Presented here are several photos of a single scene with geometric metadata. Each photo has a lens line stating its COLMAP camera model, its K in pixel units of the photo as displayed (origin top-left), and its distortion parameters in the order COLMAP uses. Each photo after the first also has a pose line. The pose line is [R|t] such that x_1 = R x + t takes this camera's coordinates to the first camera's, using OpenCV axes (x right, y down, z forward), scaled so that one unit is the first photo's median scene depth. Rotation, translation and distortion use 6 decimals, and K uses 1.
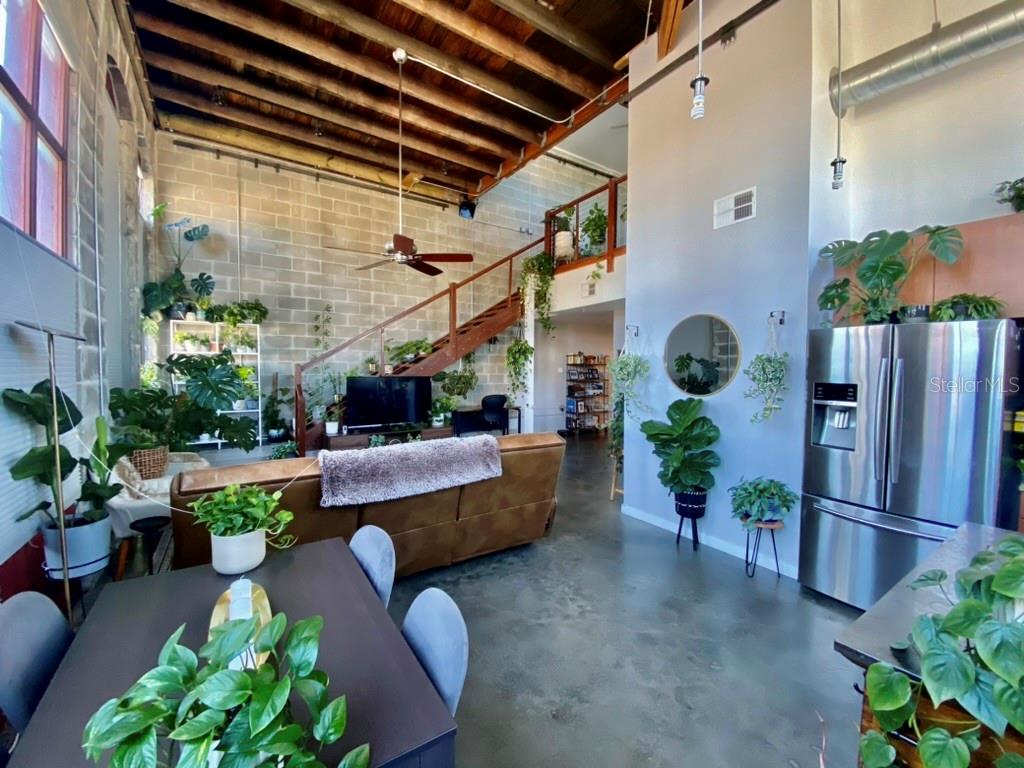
lens RADIAL K [[412.5, 0, 512.0], [0, 412.5, 384.0], [0, 0, 1]] dist [0.001006, -0.012689]
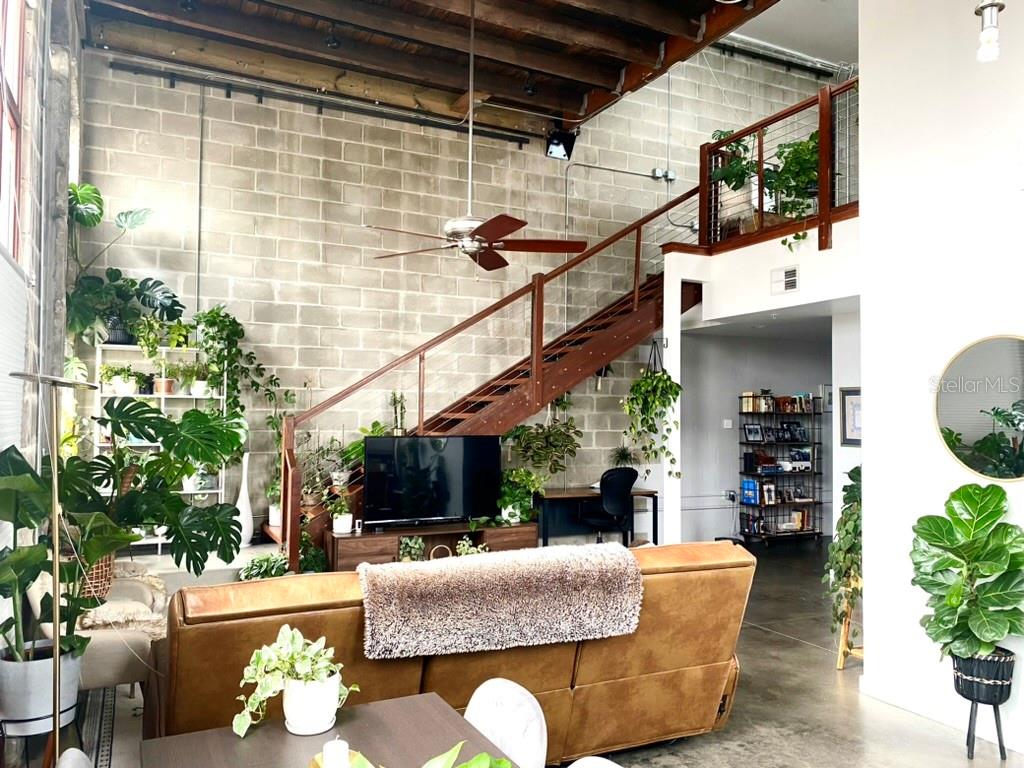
lens RADIAL K [[785.0, 0, 510.7], [0, 785.0, 387.6], [0, 0, 1]] dist [-0.003899, -0.009836]
pose [[0.991012, 0.000983, -0.133772, -0.036561], [-0.010183, 0.997627, -0.068100, -0.011526], [0.133387, 0.068850, 0.988670, -0.080946]]
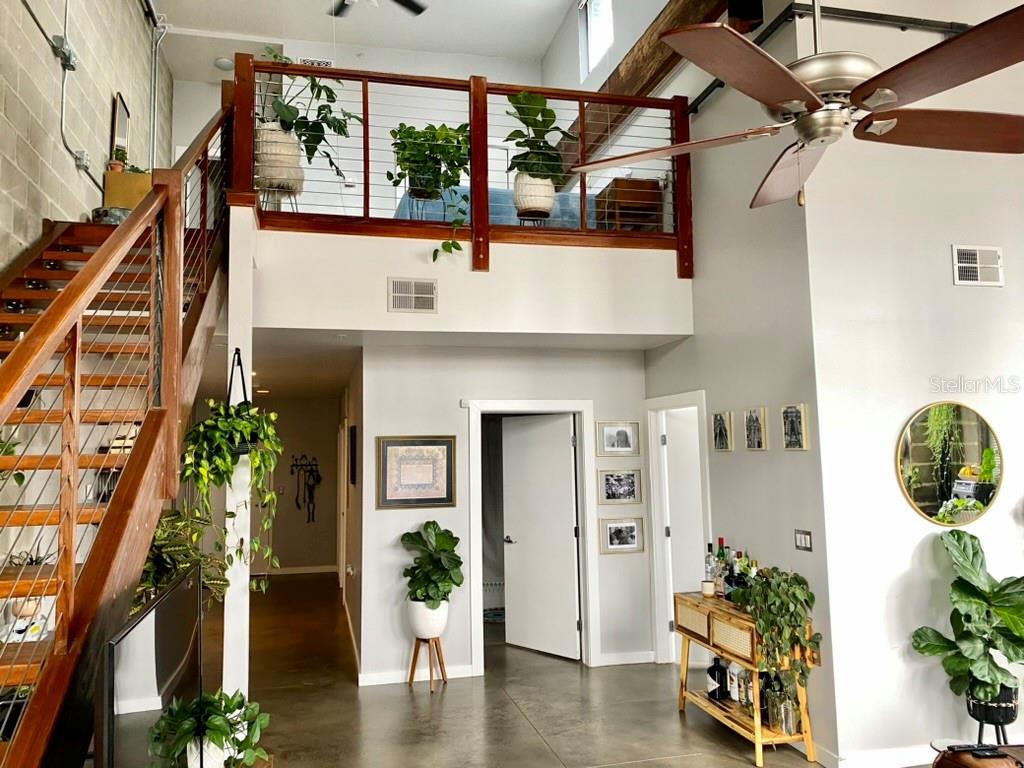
lens RADIAL K [[785.0, 0, 510.7], [0, 785.0, 387.6], [0, 0, 1]] dist [-0.003899, -0.009836]
pose [[0.347927, 0.075071, 0.934511, -0.517055], [0.052264, 0.993686, -0.099283, -0.058053], [-0.936064, 0.083384, 0.341807, 0.661087]]
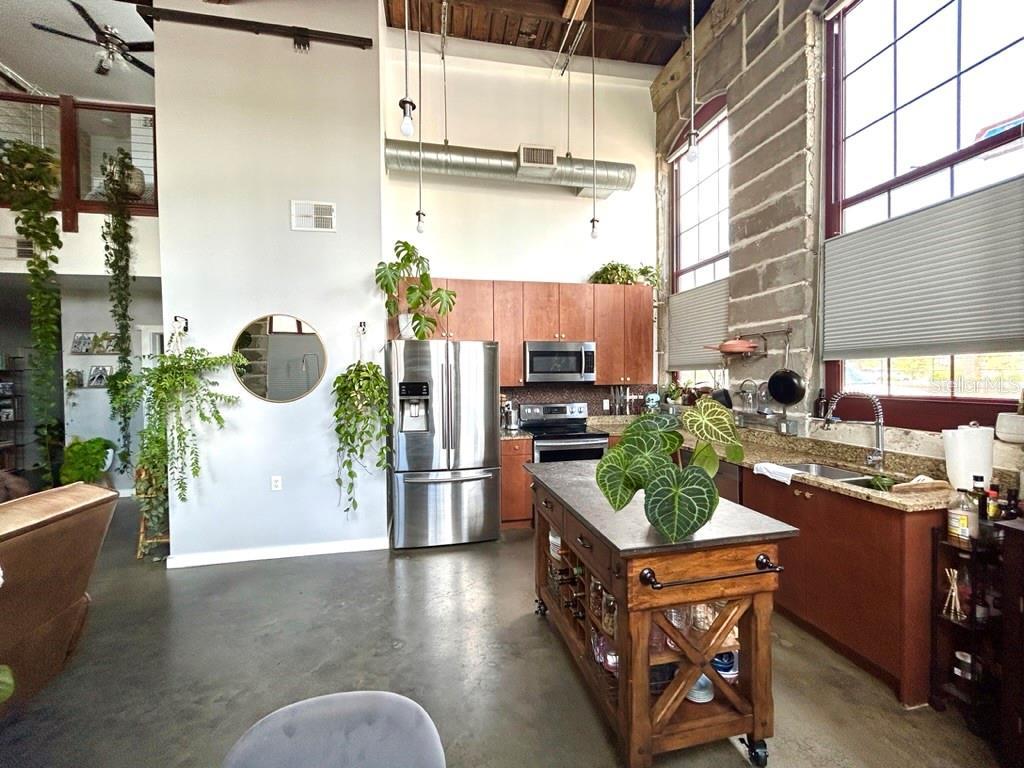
lens RADIAL K [[409.8, 0, 512.0], [0, 409.8, 384.0], [0, 0, 1]] dist [-0.000479, -0.000178]
pose [[0.377002, -0.021028, 0.925974, -0.110187], [0.044492, 0.998999, 0.004572, 0.004591], [-0.925143, 0.039475, 0.377561, 0.083228]]
